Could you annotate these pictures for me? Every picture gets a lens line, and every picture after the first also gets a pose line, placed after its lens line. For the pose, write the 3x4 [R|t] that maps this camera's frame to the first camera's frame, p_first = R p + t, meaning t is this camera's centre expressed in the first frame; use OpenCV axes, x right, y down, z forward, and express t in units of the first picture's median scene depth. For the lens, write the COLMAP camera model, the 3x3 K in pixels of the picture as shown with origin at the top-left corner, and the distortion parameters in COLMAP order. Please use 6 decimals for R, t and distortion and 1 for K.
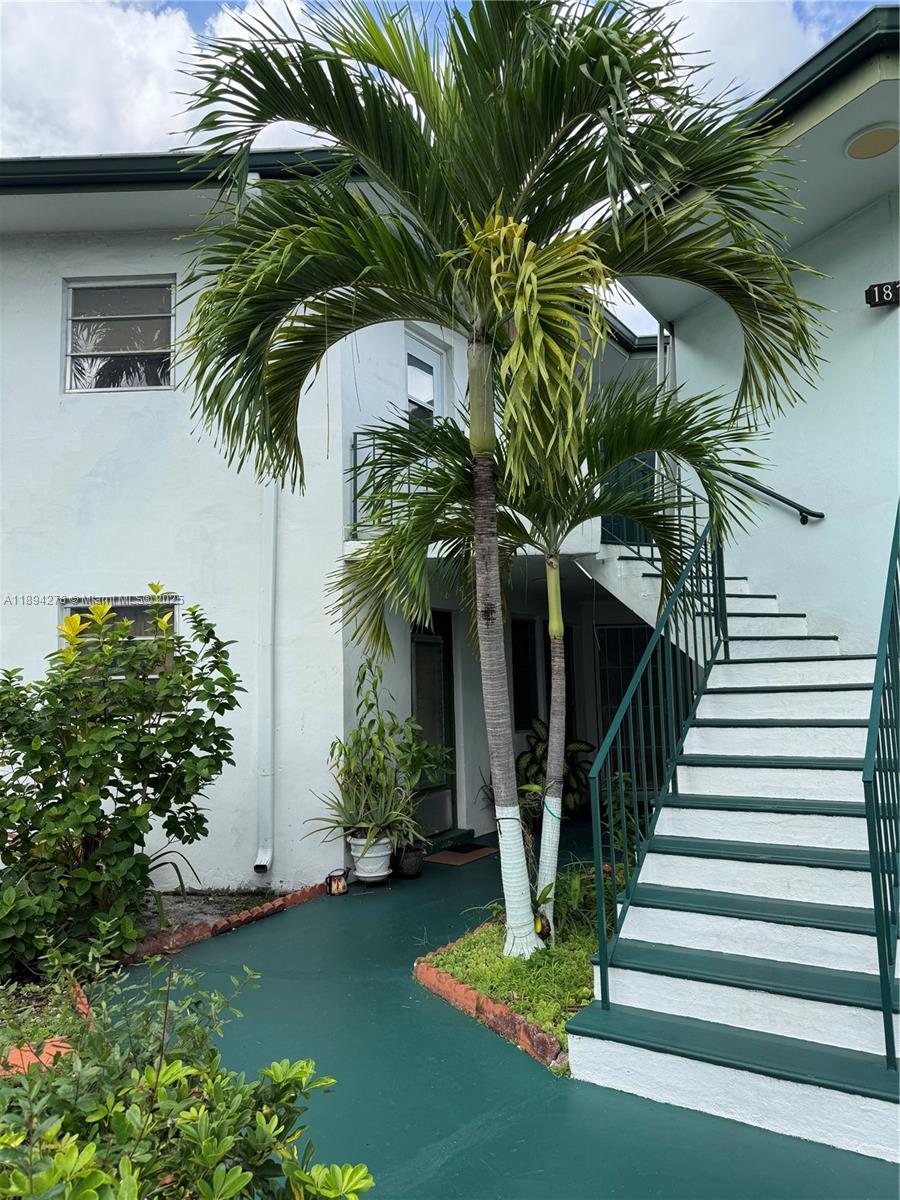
lens RADIAL K [[854.3, 0, 465.7], [0, 854.3, 602.1], [0, 0, 1]] dist [0.059437, -0.048856]
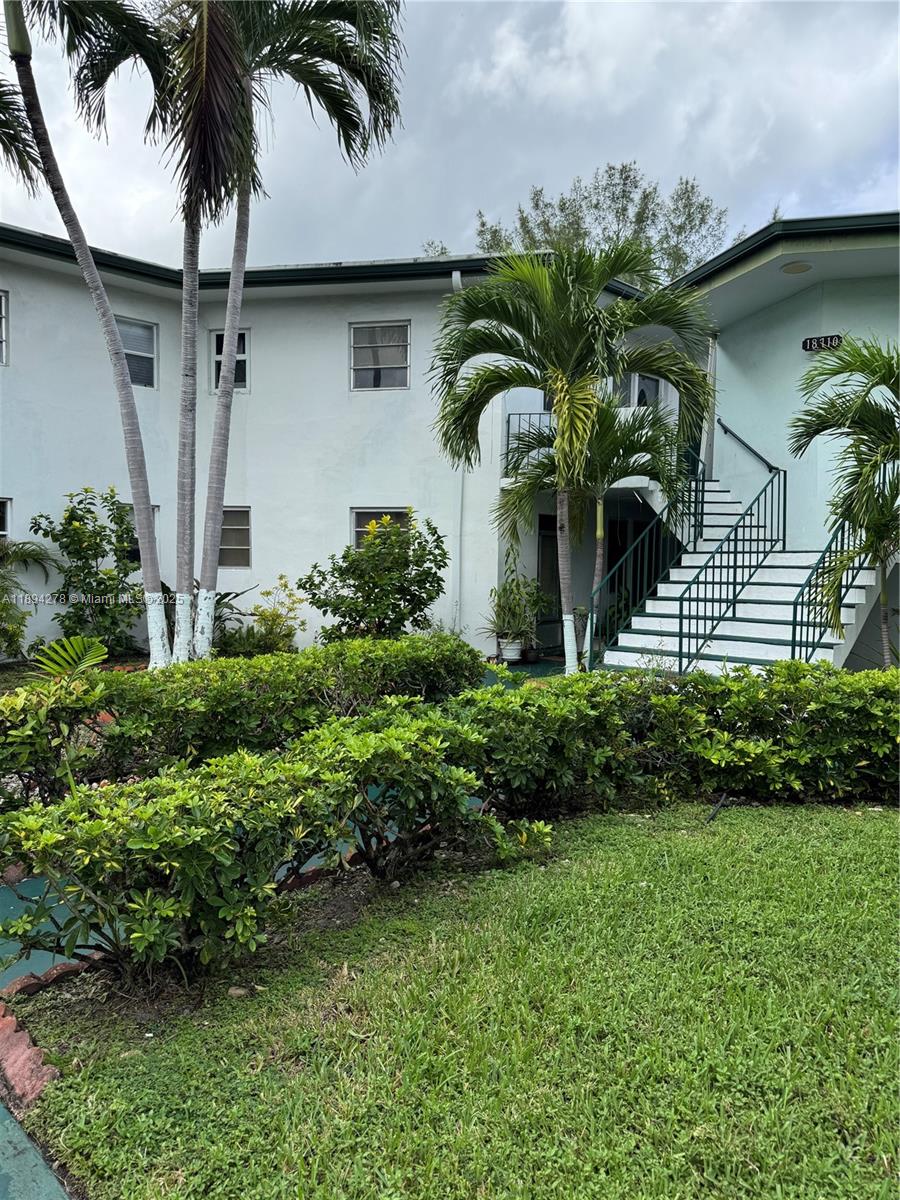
lens RADIAL K [[854.3, 0, 445.9], [0, 854.3, 601.9], [0, 0, 1]] dist [0.059437, -0.048856]
pose [[0.976357, 0.046541, -0.211094, 0.208101], [-0.016648, 0.989836, 0.141233, -0.103984], [0.215521, -0.134380, 0.967209, -1.215163]]
